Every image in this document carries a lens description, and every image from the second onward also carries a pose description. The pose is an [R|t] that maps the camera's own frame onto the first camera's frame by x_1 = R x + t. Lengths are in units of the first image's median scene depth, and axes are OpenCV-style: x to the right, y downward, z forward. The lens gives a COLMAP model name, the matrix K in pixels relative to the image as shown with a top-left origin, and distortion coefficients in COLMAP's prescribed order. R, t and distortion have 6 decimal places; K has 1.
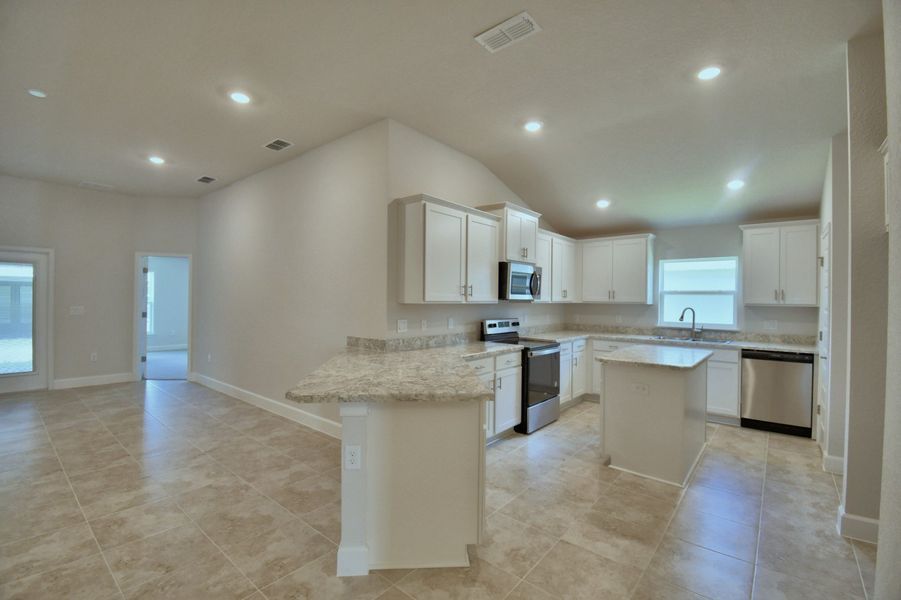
lens RADIAL K [[398.9, 0, 448.9], [0, 398.9, 298.4], [0, 0, 1]] dist [0.011614, -0.019161]
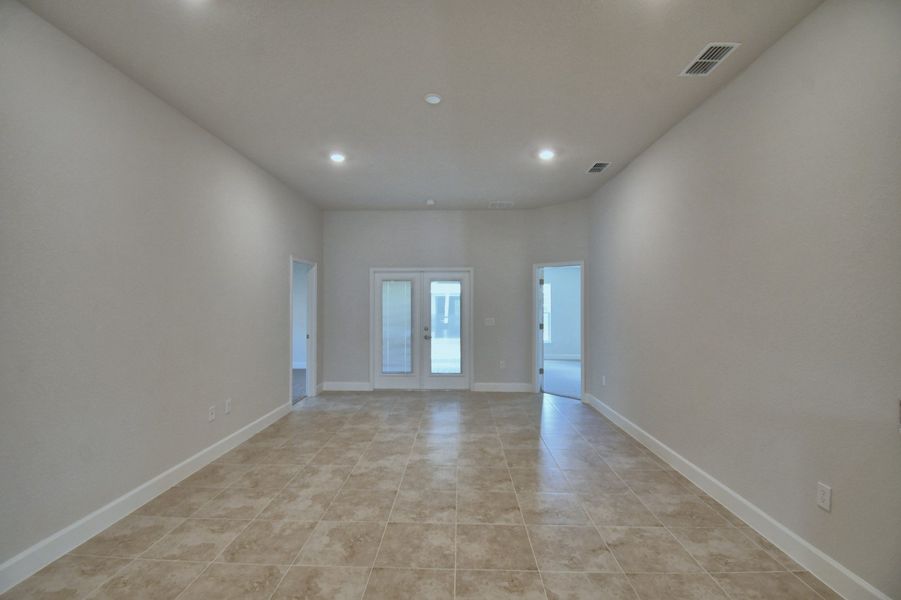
lens RADIAL K [[397.8, 0, 438.3], [0, 397.8, 301.4], [0, 0, 1]] dist [0.022234, -0.027988]
pose [[0.606007, -0.016753, -0.795283, -0.178329], [0.008292, 0.999857, -0.014744, -0.012212], [0.795416, 0.002340, 0.606059, 0.268823]]
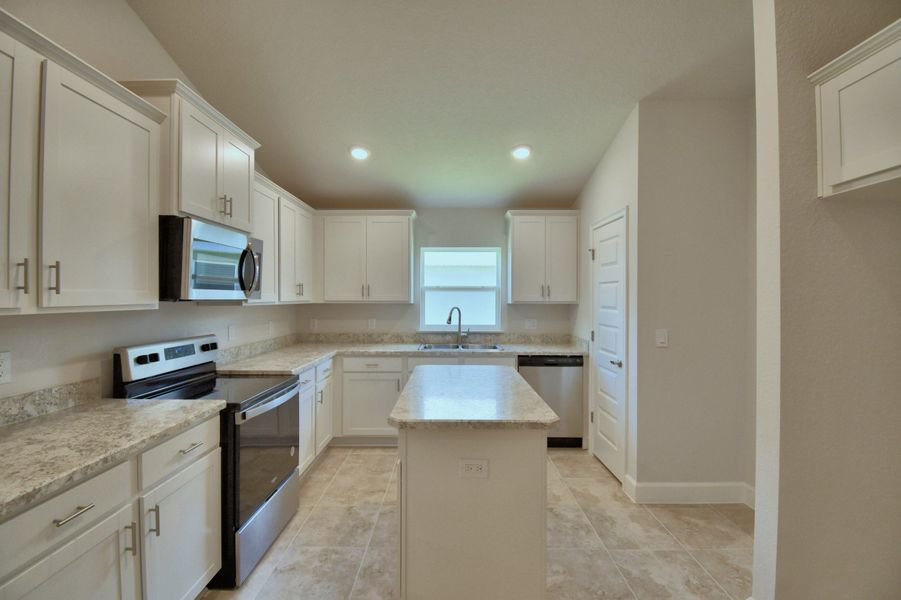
lens RADIAL K [[398.9, 0, 448.9], [0, 398.9, 298.4], [0, 0, 1]] dist [0.011614, -0.019161]
pose [[0.776727, -0.009652, 0.629763, 0.084407], [0.005084, 0.999946, 0.009056, -0.001869], [-0.629817, -0.003832, 0.776734, 0.410666]]
